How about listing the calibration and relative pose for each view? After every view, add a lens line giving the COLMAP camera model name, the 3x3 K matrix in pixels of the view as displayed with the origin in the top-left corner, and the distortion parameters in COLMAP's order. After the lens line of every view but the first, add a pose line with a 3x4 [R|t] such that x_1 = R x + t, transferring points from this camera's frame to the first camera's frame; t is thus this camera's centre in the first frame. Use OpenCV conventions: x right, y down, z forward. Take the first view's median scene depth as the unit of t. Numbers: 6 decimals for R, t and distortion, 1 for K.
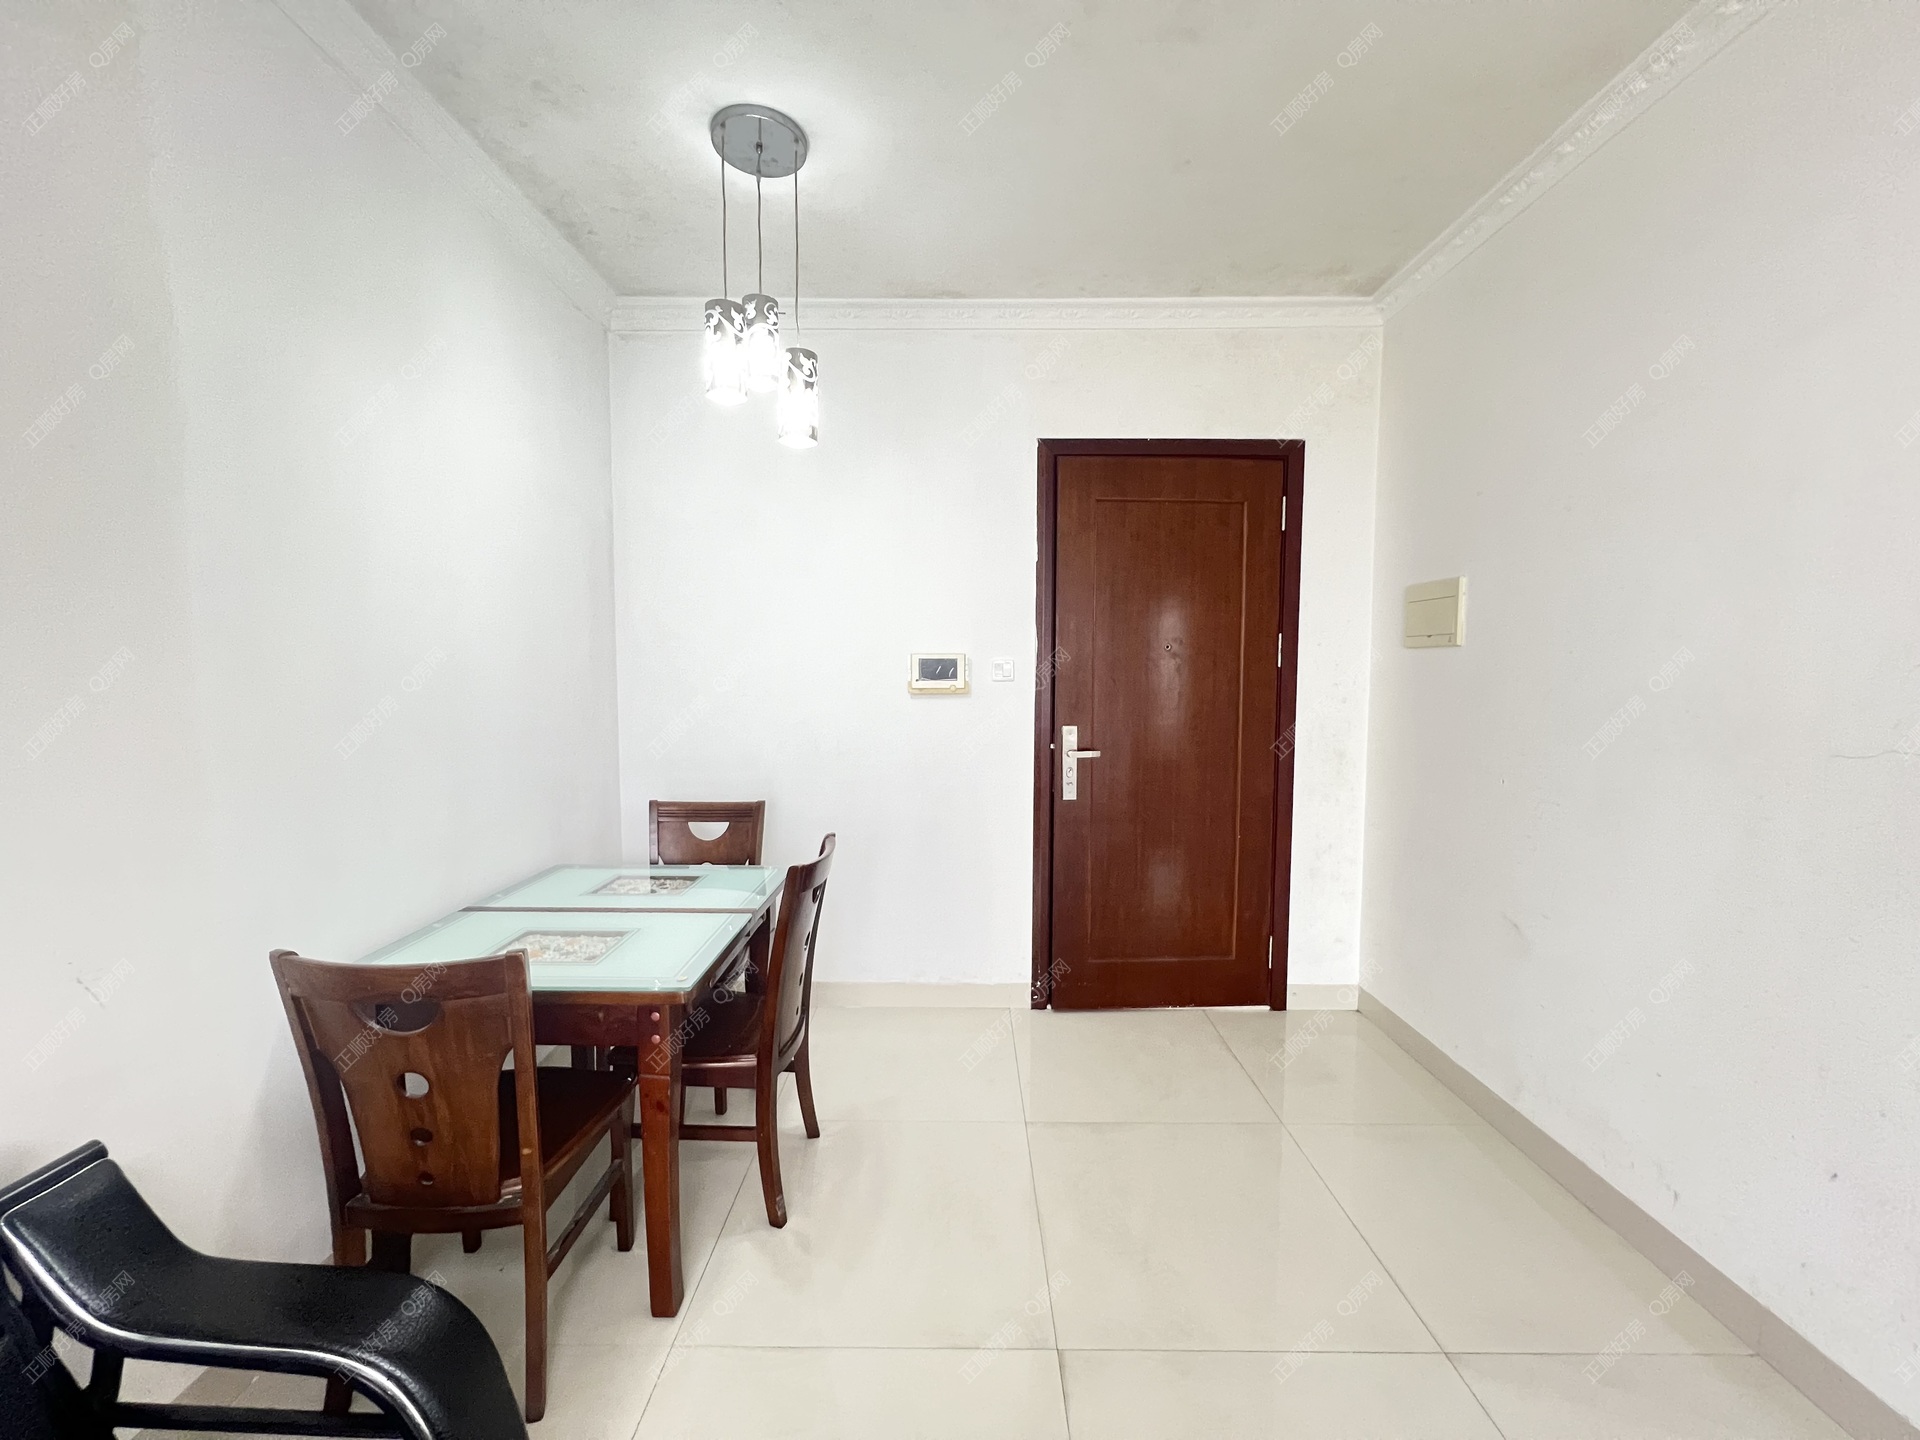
lens RADIAL K [[764.1, 0, 951.2], [0, 764.1, 716.0], [0, 0, 1]] dist [0.000097, 0.000356]
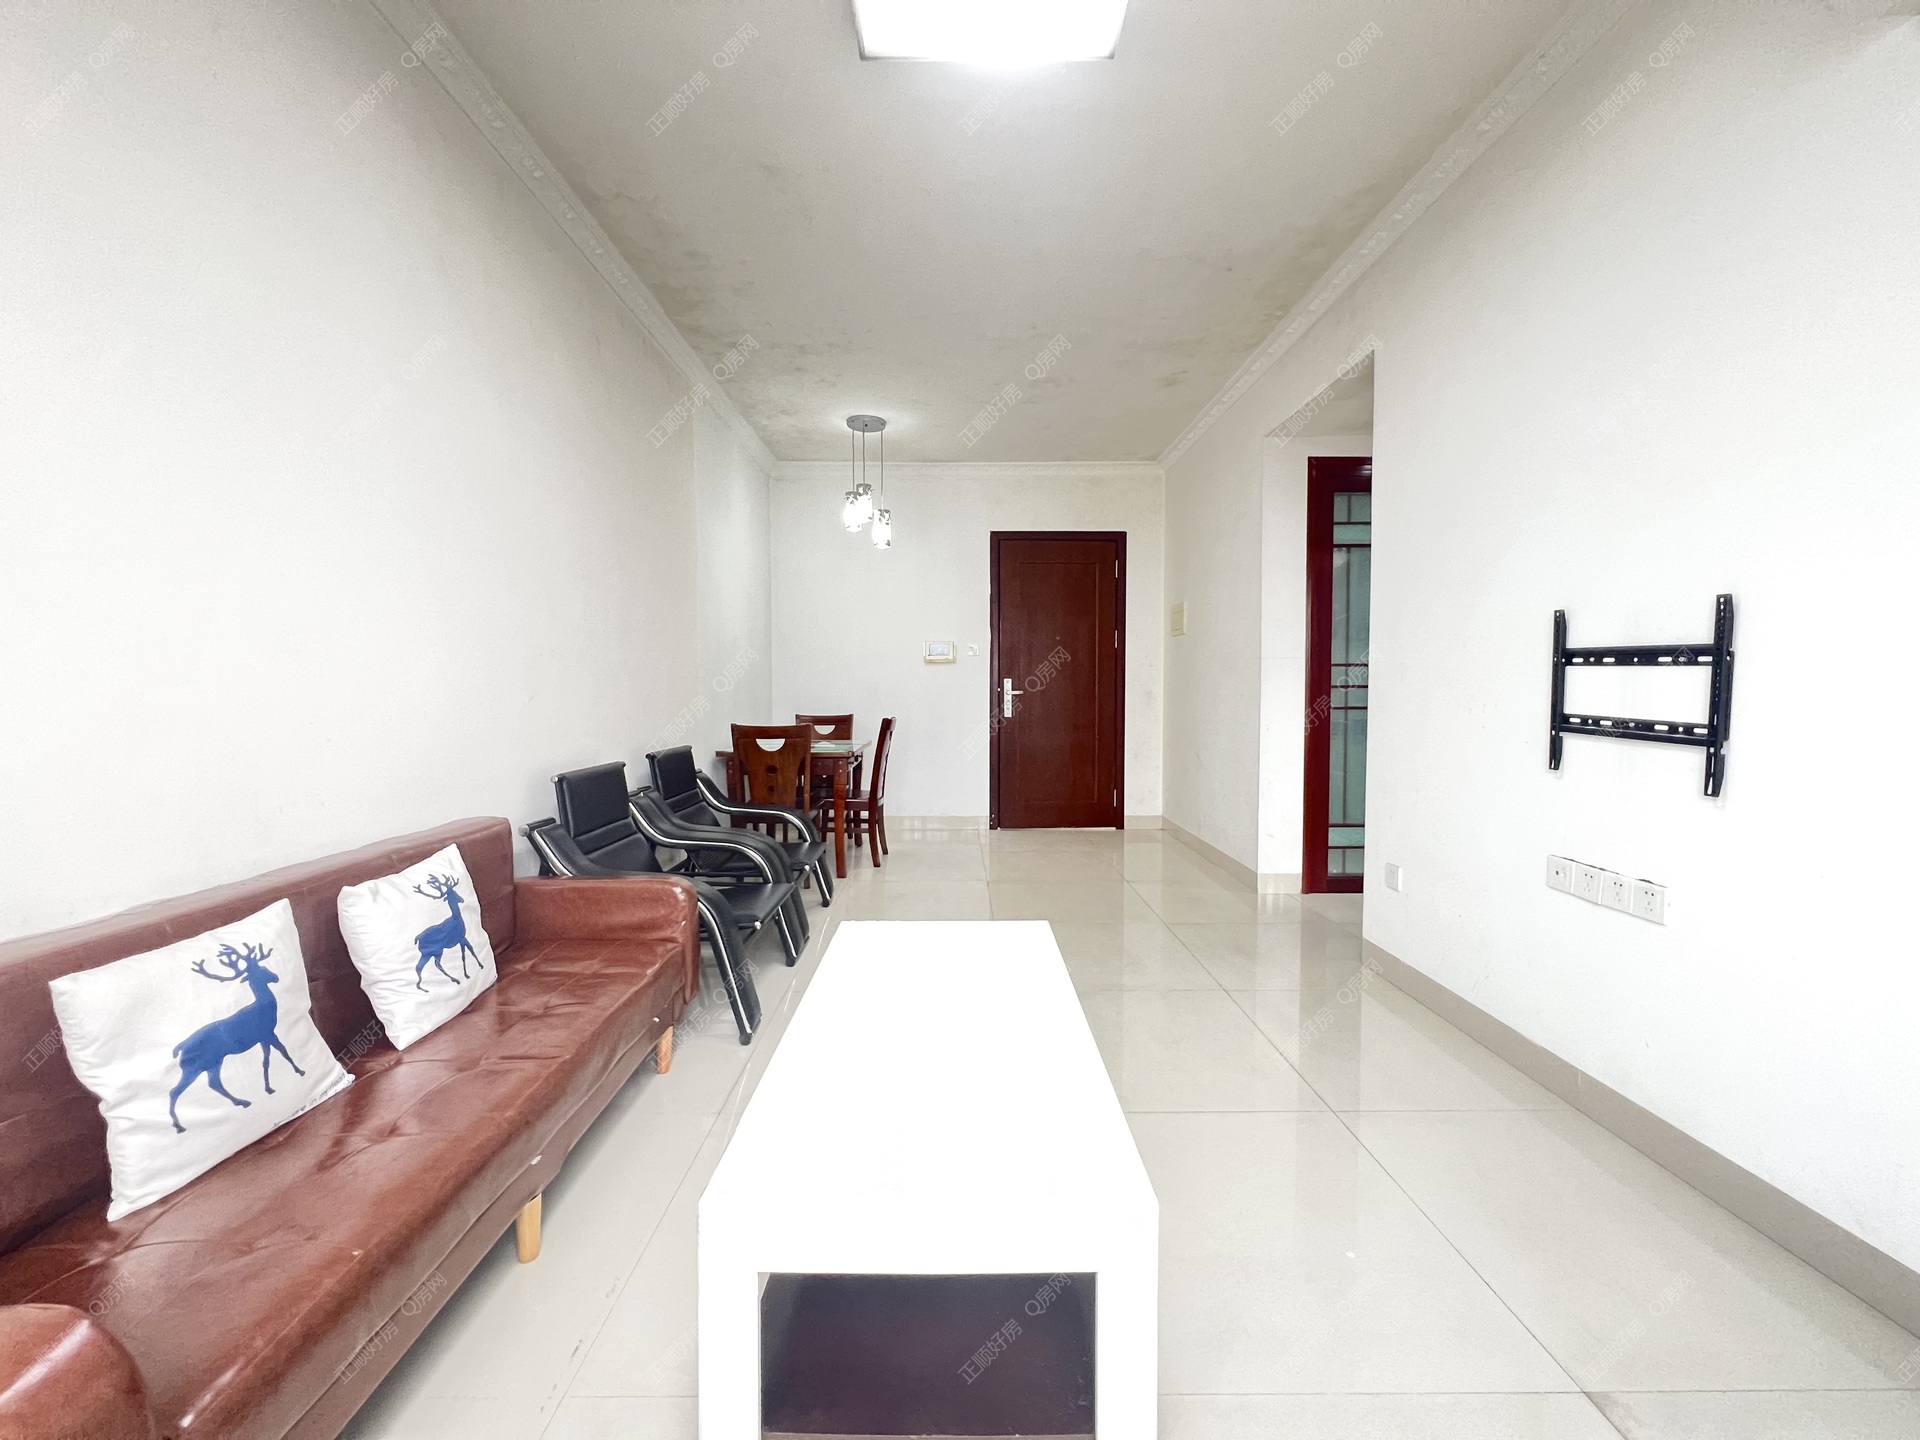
lens RADIAL K [[764.1, 0, 962.8], [0, 764.1, 725.0], [0, 0, 1]] dist [0.000097, 0.000356]
pose [[0.999835, -0.005948, 0.017137, 0.007681], [0.006421, 0.999596, -0.027691, 0.187289], [-0.016965, 0.027797, 0.999470, -0.950799]]
